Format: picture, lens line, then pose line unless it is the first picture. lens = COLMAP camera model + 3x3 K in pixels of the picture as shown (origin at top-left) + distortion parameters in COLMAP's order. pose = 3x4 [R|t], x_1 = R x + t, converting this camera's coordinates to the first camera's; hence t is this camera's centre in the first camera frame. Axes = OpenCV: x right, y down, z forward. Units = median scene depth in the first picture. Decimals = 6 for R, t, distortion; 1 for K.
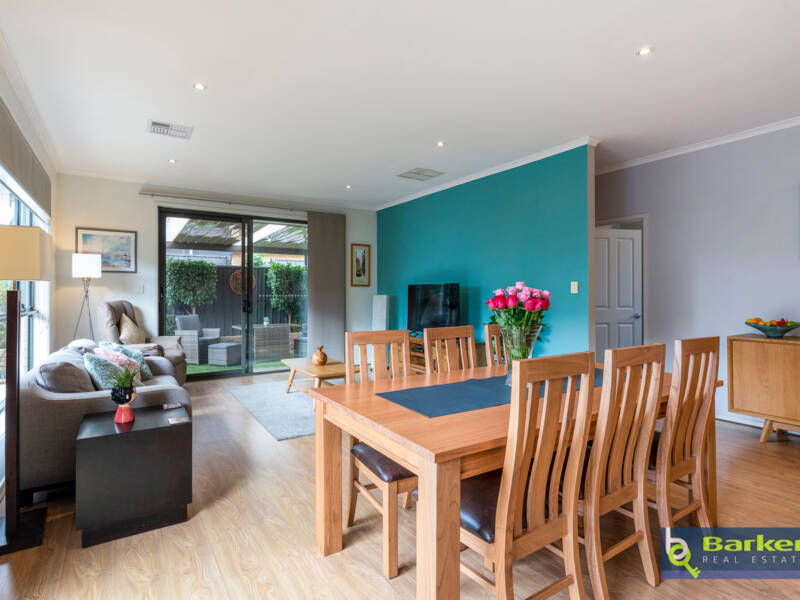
lens RADIAL K [[433.0, 0, 399.5], [0, 433.0, 294.8], [0, 0, 1]] dist [-0.000332, 0.000367]
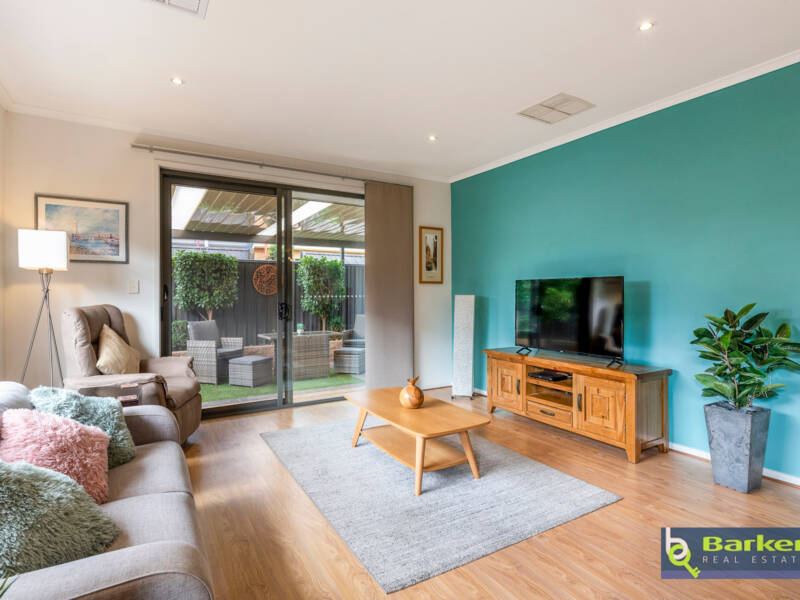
lens RADIAL K [[433.0, 0, 399.5], [0, 433.0, 294.8], [0, 0, 1]] dist [-0.000332, 0.000367]
pose [[0.999608, -0.003592, -0.027768, -0.128922], [0.003588, 0.999994, -0.000184, -0.000078], [0.027768, 0.000084, 0.999614, 0.262565]]
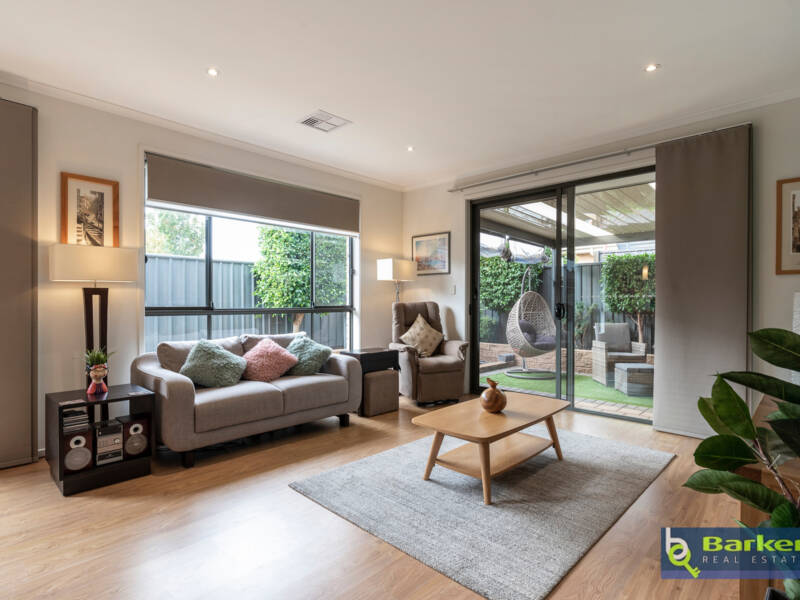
lens RADIAL K [[436.4, 0, 394.3], [0, 436.4, 301.6], [0, 0, 1]] dist [0.001837, 0.000824]
pose [[0.224911, -0.001590, -0.974378, 0.253306], [-0.002269, 0.999995, -0.002155, 0.011232], [0.974377, 0.002696, 0.224906, 0.516494]]
